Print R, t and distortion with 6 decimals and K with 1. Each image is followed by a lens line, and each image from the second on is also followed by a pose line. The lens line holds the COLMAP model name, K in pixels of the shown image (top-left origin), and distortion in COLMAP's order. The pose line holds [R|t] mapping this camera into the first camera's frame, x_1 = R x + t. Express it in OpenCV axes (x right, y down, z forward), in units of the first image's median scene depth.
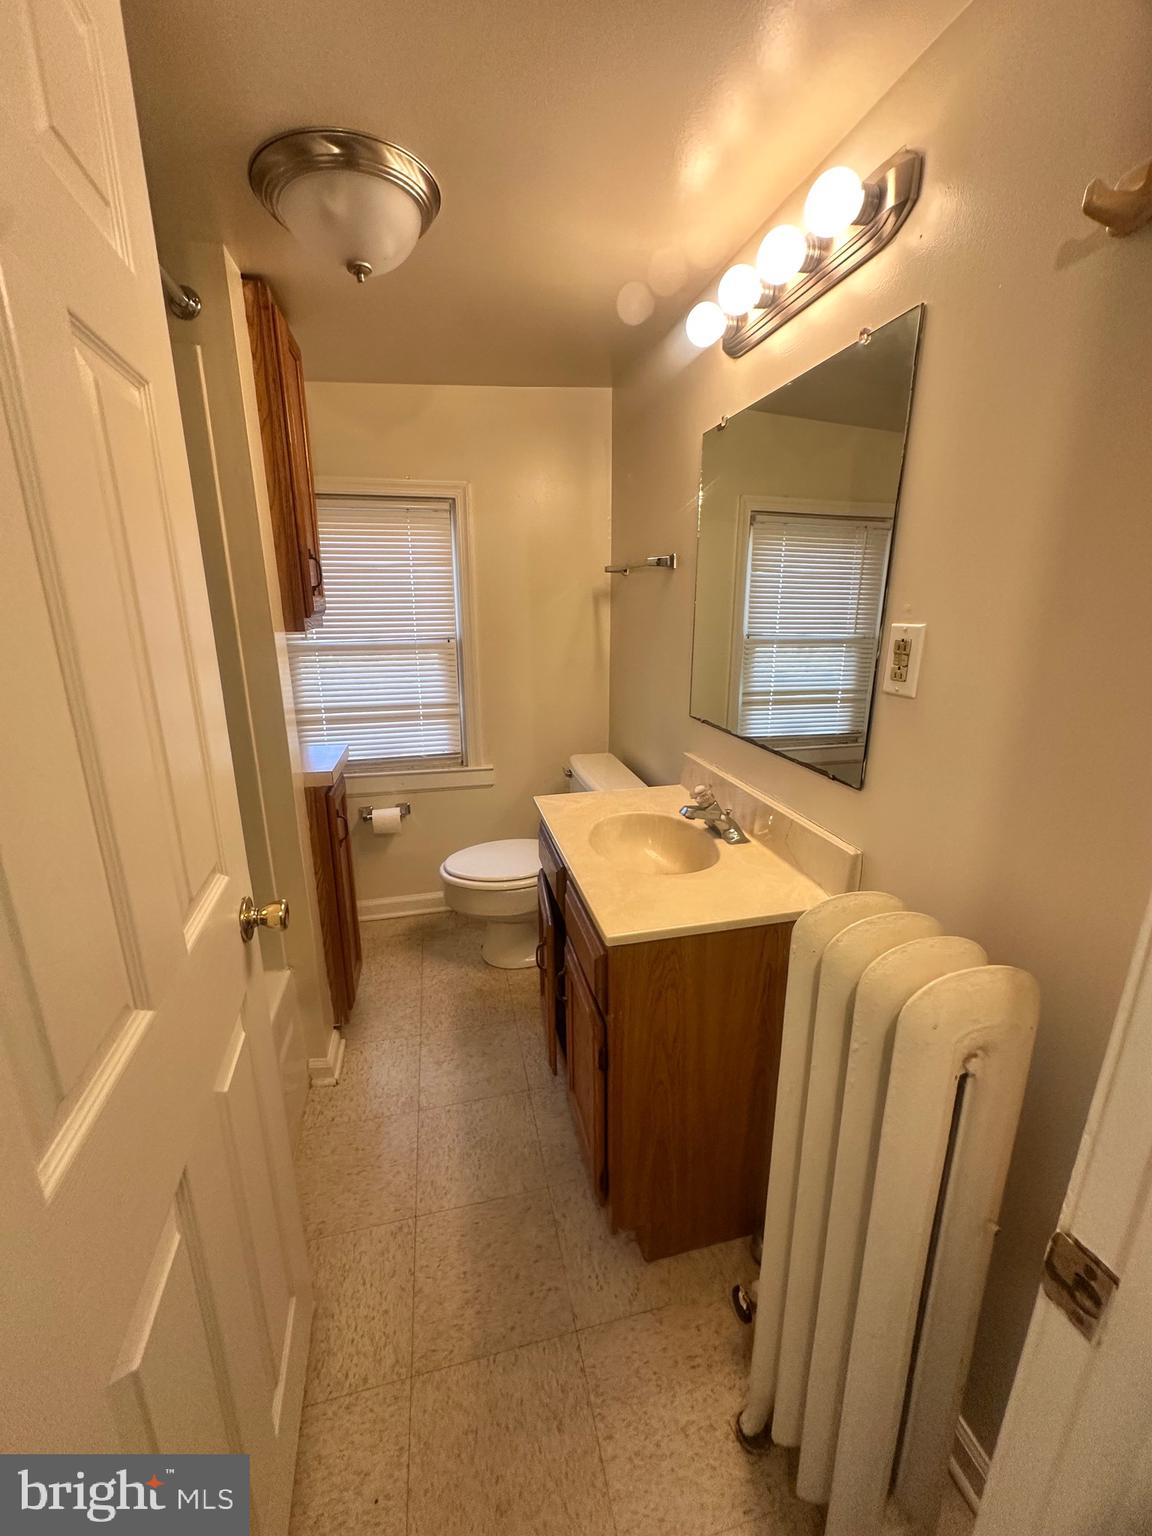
lens RADIAL K [[613.3, 0, 579.1], [0, 613.3, 763.6], [0, 0, 1]] dist [0.001697, 0.000169]
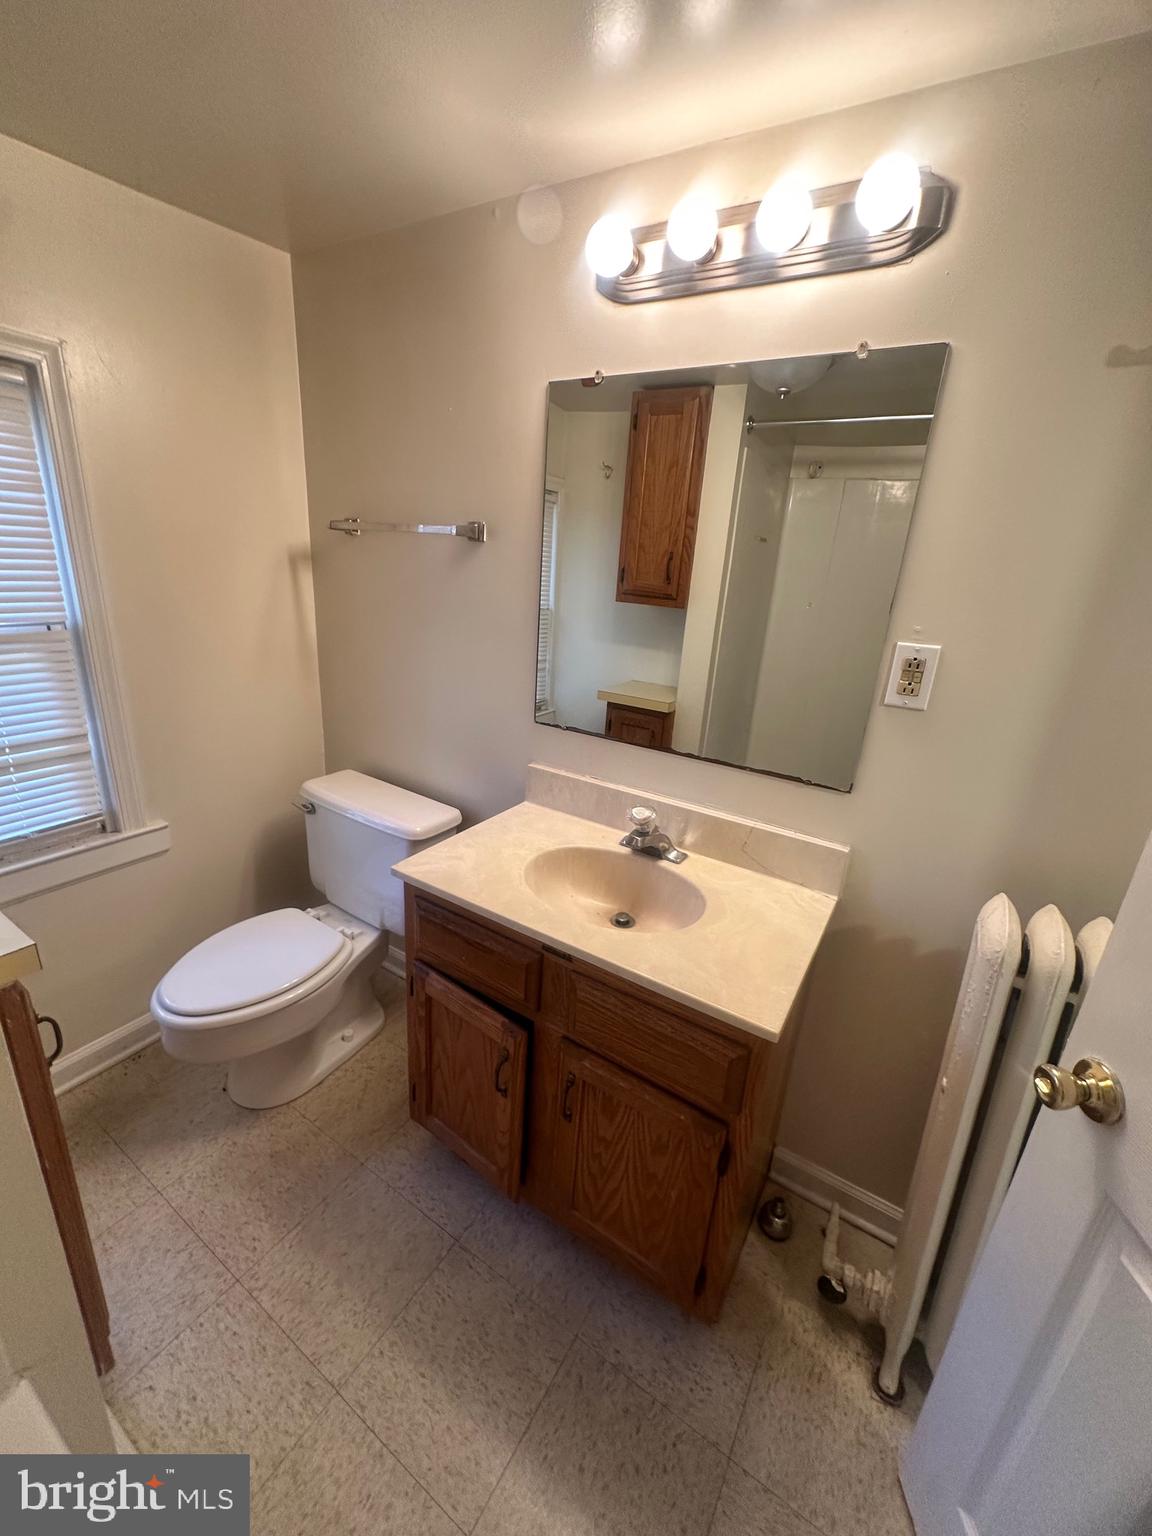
lens RADIAL K [[613.3, 0, 576.5], [0, 613.3, 765.2], [0, 0, 1]] dist [0.001697, 0.000169]
pose [[0.707102, -0.177737, 0.684409, -0.445356], [0.117783, 0.983978, 0.133844, -0.149806], [-0.697233, -0.014029, 0.716708, 0.406864]]
